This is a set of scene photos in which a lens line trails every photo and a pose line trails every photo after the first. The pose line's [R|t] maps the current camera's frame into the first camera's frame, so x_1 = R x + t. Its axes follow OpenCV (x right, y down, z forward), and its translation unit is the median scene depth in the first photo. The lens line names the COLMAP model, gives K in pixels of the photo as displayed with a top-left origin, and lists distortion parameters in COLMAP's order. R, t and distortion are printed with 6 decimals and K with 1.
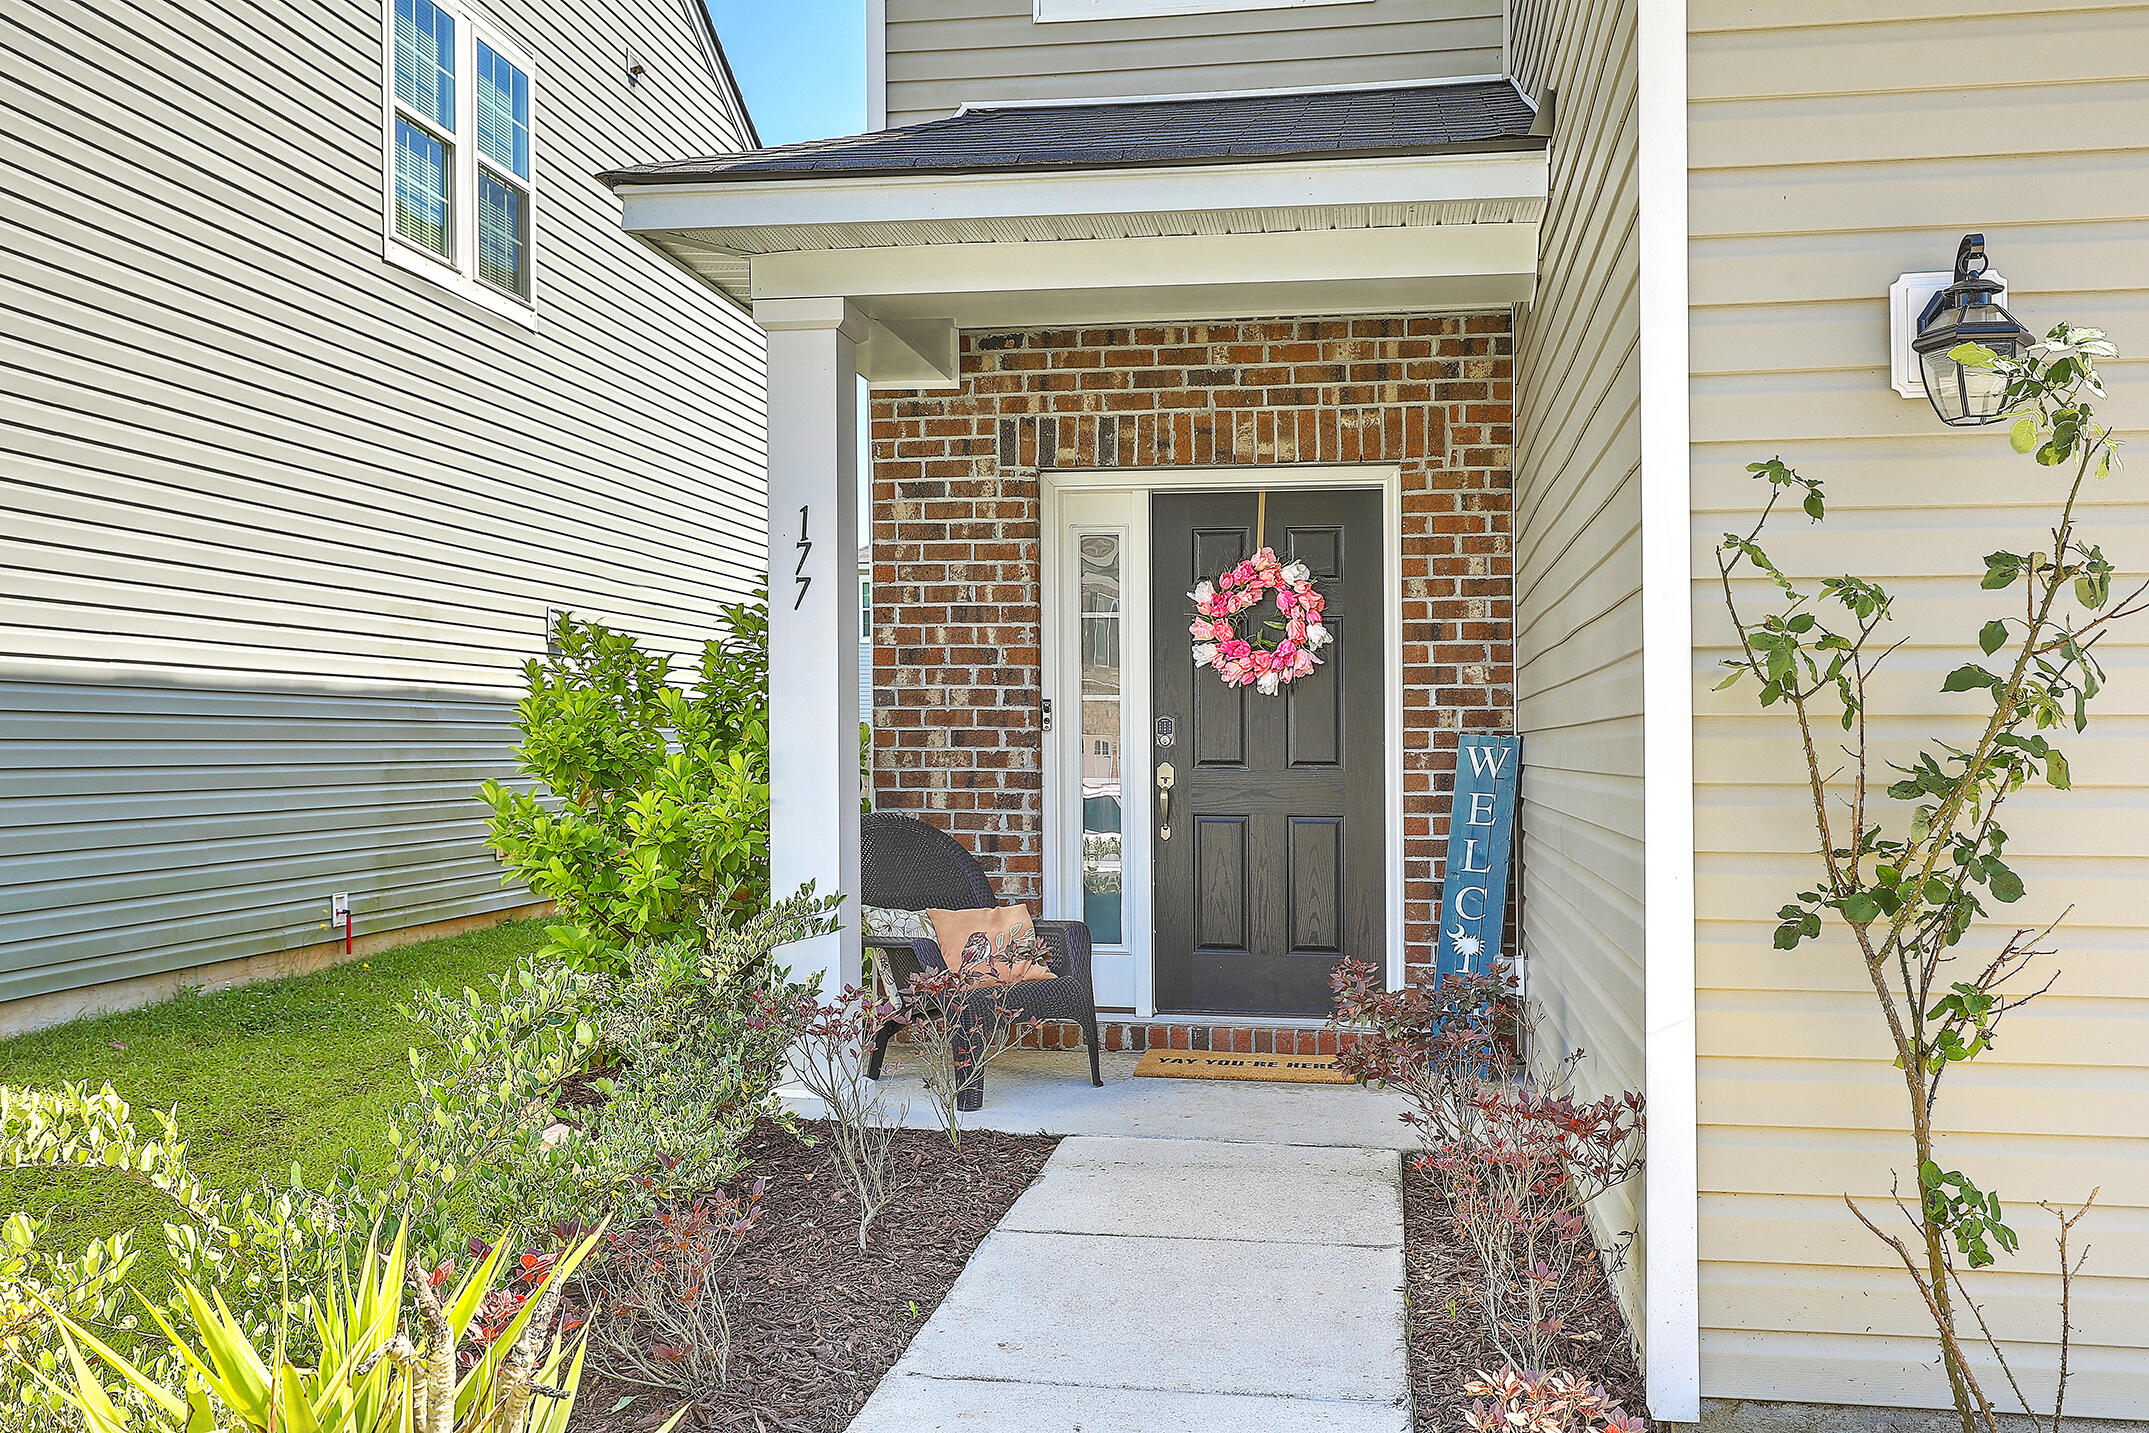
lens RADIAL K [[1834.1, 0, 1069.3], [0, 1834.1, 733.9], [0, 0, 1]] dist [0.024963, -0.029221]
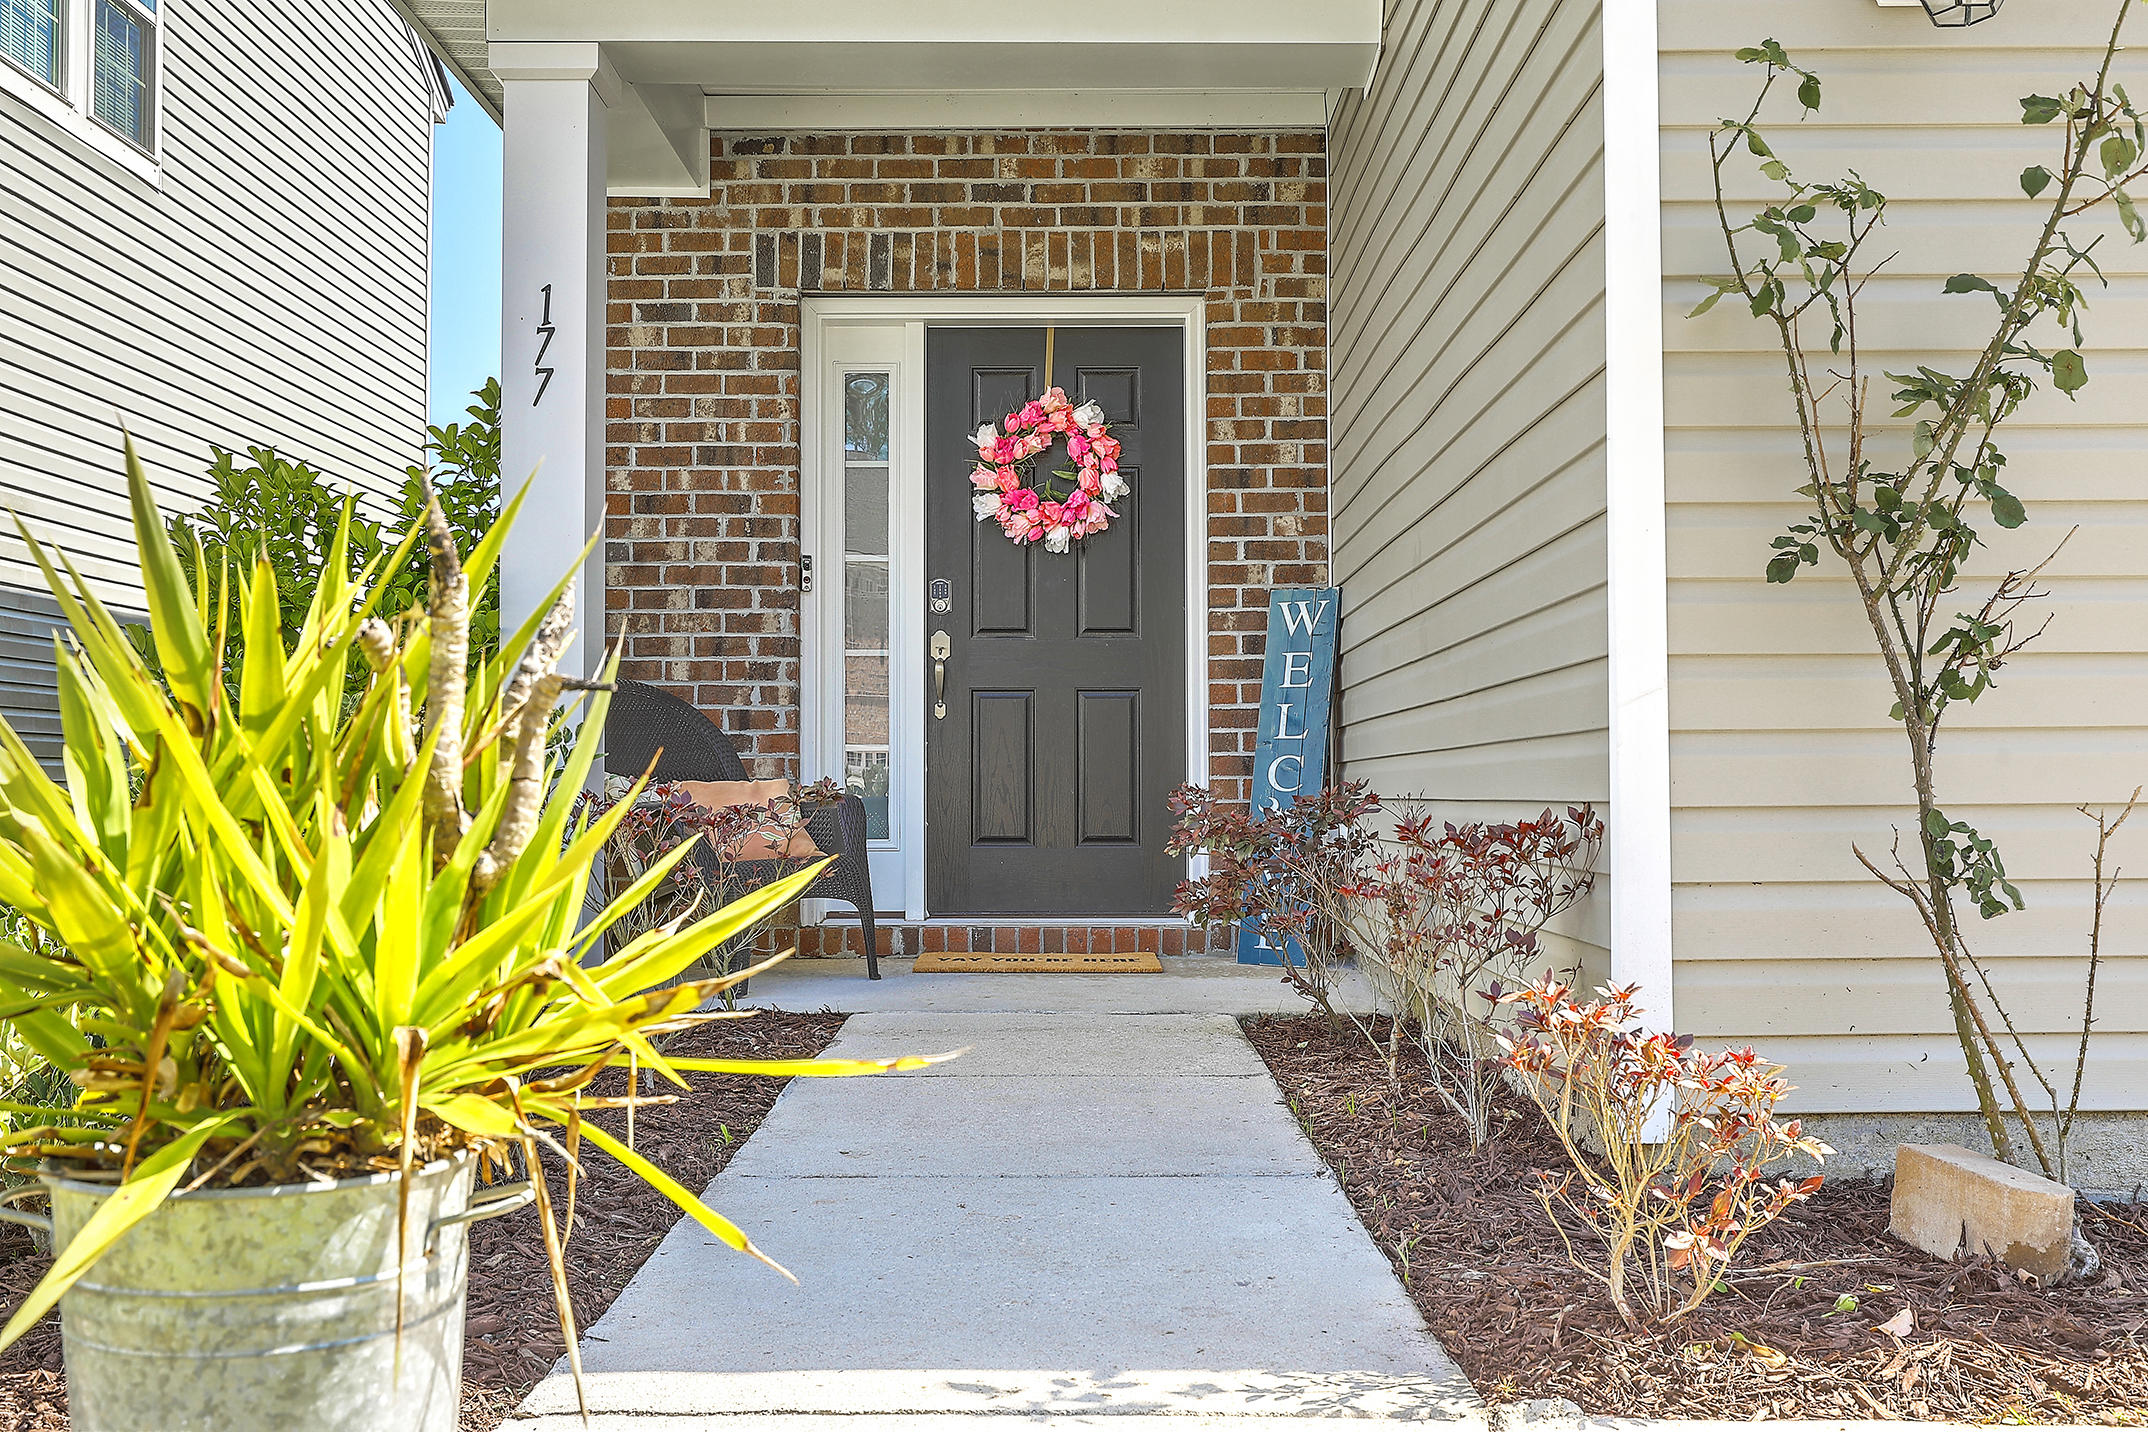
lens RADIAL K [[2008.8, 0, 1061.3], [0, 2008.8, 704.1], [0, 0, 1]] dist [0.005800, 0.000000]
pose [[0.986234, 0.005916, 0.165250, -0.053429], [0.000278, 0.999299, -0.037436, 0.092884], [-0.165356, 0.036966, 0.985541, 0.037867]]
